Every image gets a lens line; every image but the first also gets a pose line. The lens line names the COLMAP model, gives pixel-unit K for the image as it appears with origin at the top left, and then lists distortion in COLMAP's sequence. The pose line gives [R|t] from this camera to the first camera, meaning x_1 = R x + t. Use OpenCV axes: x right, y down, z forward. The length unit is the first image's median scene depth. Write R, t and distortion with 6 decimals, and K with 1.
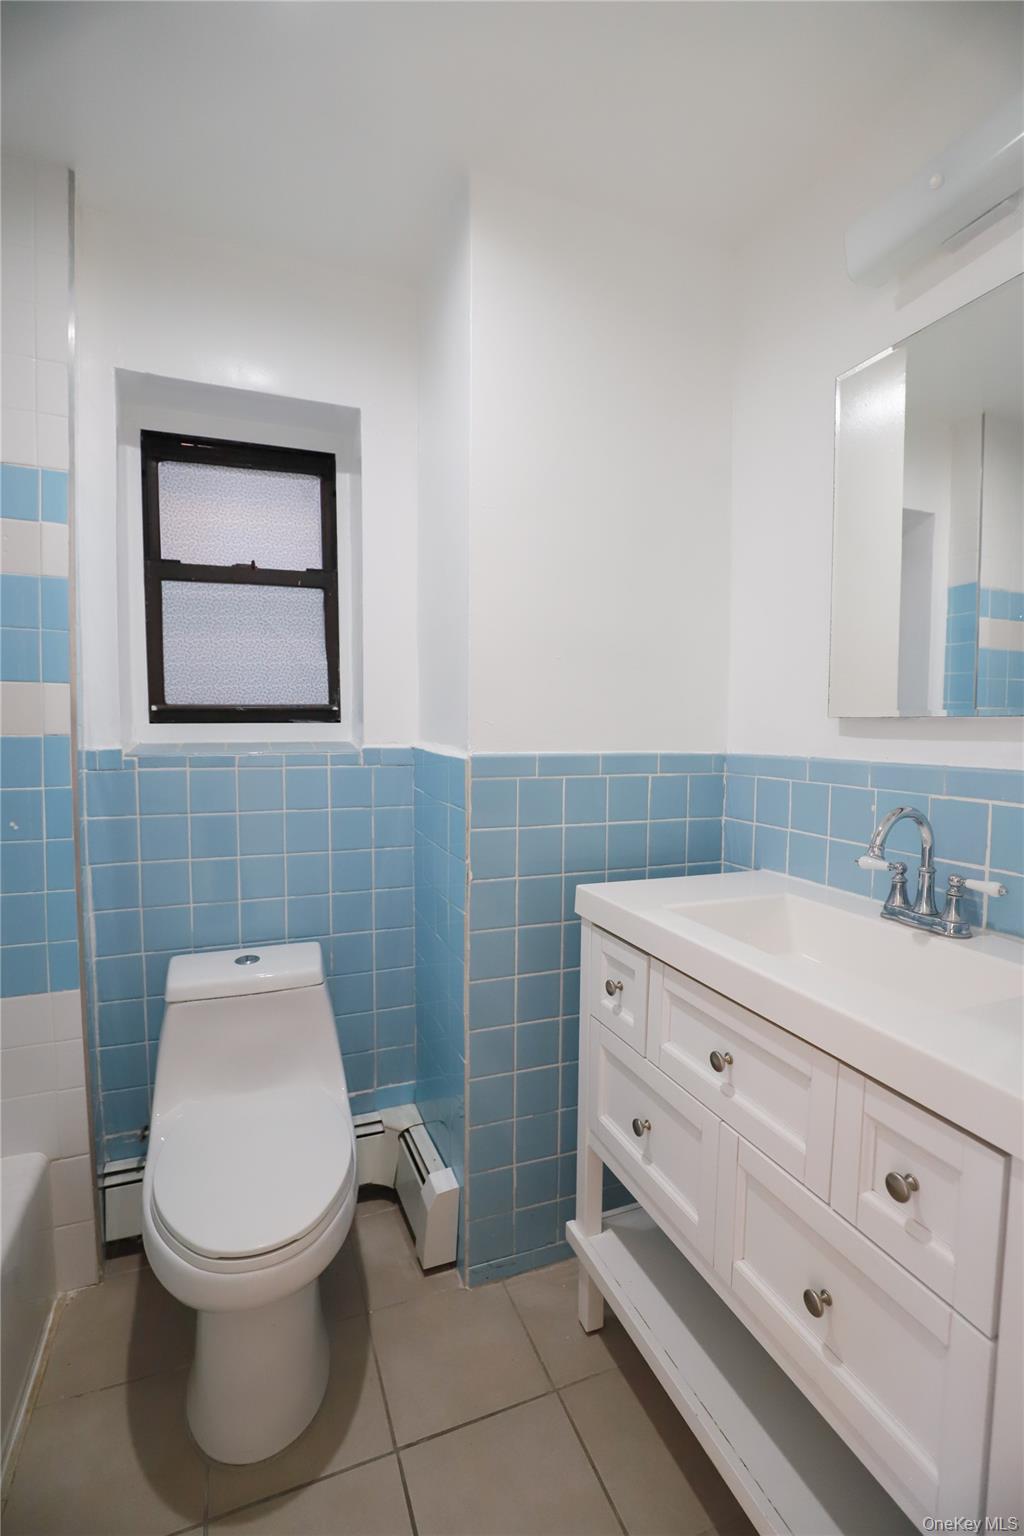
lens RADIAL K [[702.5, 0, 512.0], [0, 702.5, 768.0], [0, 0, 1]] dist [-0.038252, 0.004292]
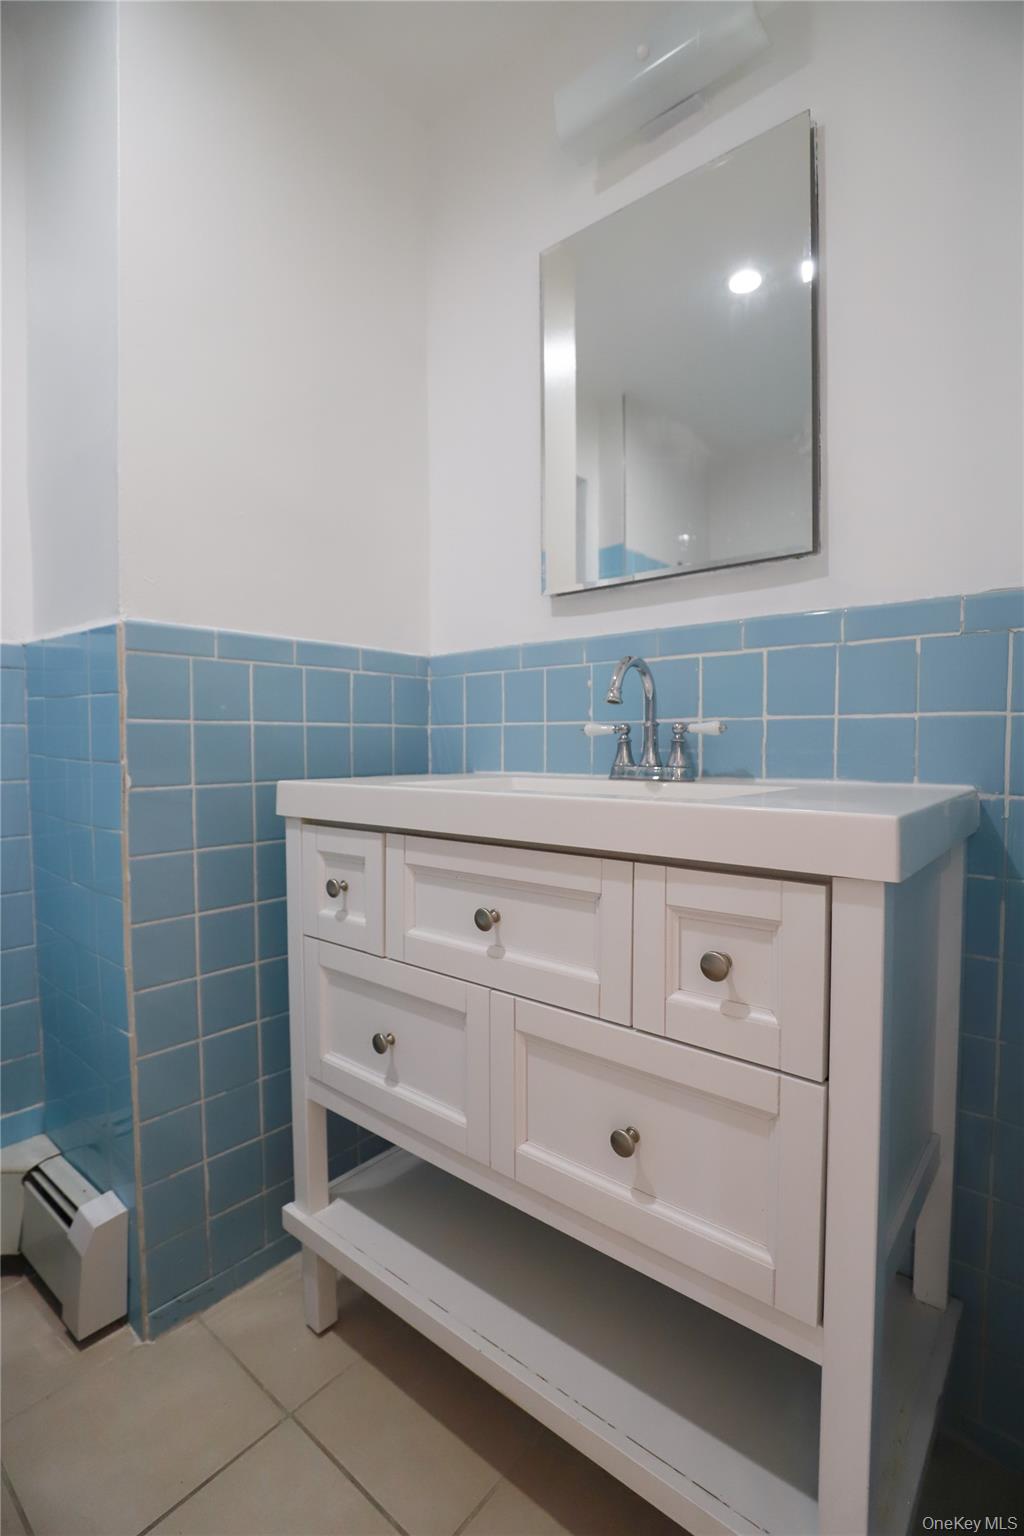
lens RADIAL K [[717.1, 0, 519.5], [0, 717.1, 777.4], [0, 0, 1]] dist [-0.040706, 0.007388]
pose [[0.875840, -0.031233, 0.481590, -0.057088], [0.039689, 0.999185, -0.007379, 0.170636], [-0.480967, 0.025576, 0.876366, 0.134712]]
